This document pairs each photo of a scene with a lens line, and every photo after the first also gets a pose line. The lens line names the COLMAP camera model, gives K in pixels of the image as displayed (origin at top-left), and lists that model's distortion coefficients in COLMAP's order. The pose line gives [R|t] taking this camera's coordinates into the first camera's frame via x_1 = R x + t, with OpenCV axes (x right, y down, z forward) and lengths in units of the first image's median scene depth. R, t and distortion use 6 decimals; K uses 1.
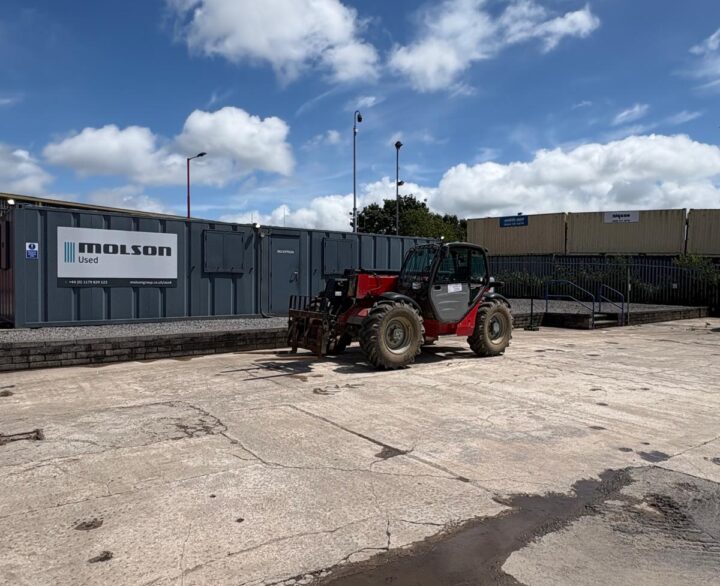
lens RADIAL K [[527.7, 0, 362.3], [0, 527.7, 292.9], [0, 0, 1]] dist [-0.002930, 0.002815]
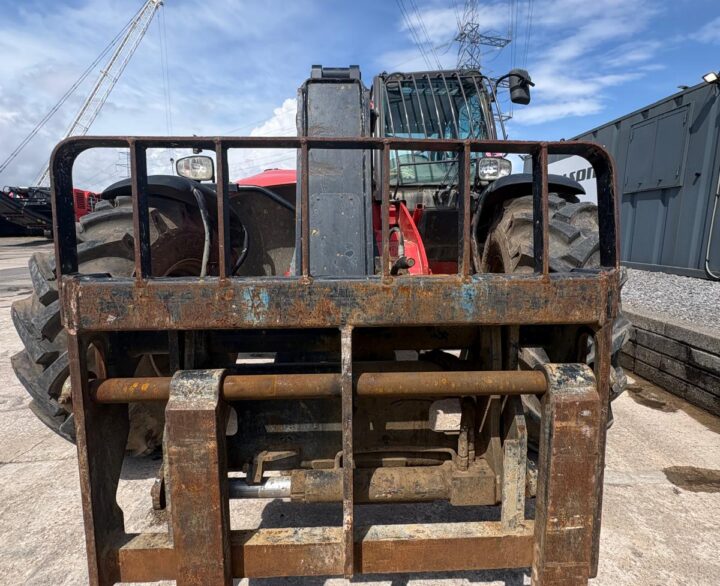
lens RADIAL K [[381.9, 0, 359.3], [0, 381.9, 293.5], [0, 0, 1]] dist [-0.002703, 0.002038]
pose [[-0.627024, 0.109067, -0.771327, 0.329578], [-0.033824, 0.985405, 0.166834, 0.017060], [0.778266, 0.130699, -0.614183, 1.199371]]
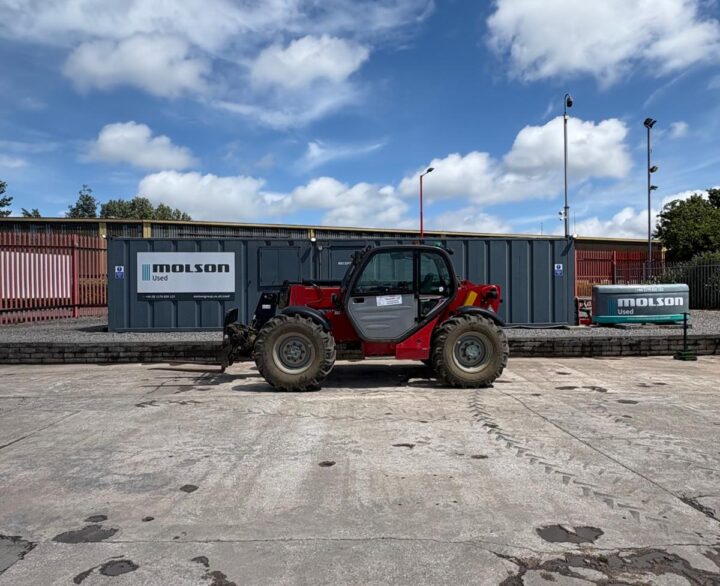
lens RADIAL K [[527.7, 0, 363.8], [0, 527.7, 294.7], [0, 0, 1]] dist [-0.002930, 0.002815]
pose [[0.813721, -0.009671, -0.581175, 0.571426], [-0.000790, 0.999842, -0.017745, -0.002956], [0.581254, 0.014898, 0.813585, 0.279421]]
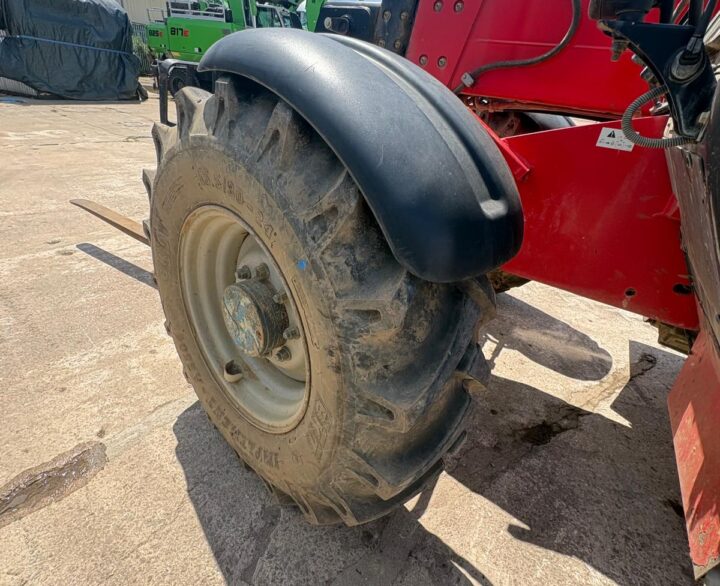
lens RADIAL K [[381.9, 0, 358.3], [0, 381.9, 291.9], [0, 0, 1]] dist [-0.002703, 0.002038]
pose [[-0.289836, -0.499164, 0.816597, 0.047544], [-0.088271, 0.863525, 0.496520, -0.002401], [-0.952997, 0.071828, -0.294343, 1.165767]]
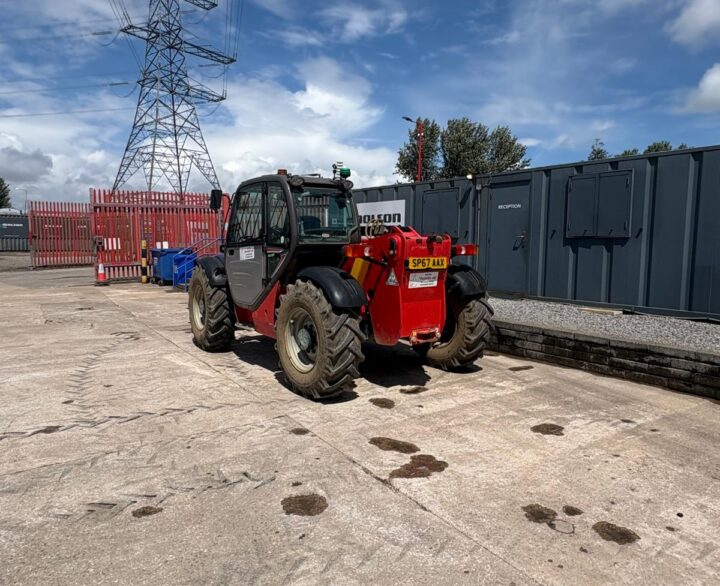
lens RADIAL K [[527.7, 0, 361.2], [0, 527.7, 289.5], [0, 0, 1]] dist [-0.002930, 0.002815]
pose [[-0.046858, 0.077998, -0.995852, 0.730678], [-0.040061, 0.995998, 0.079894, -0.020223], [0.998098, 0.043639, -0.043546, 1.067282]]
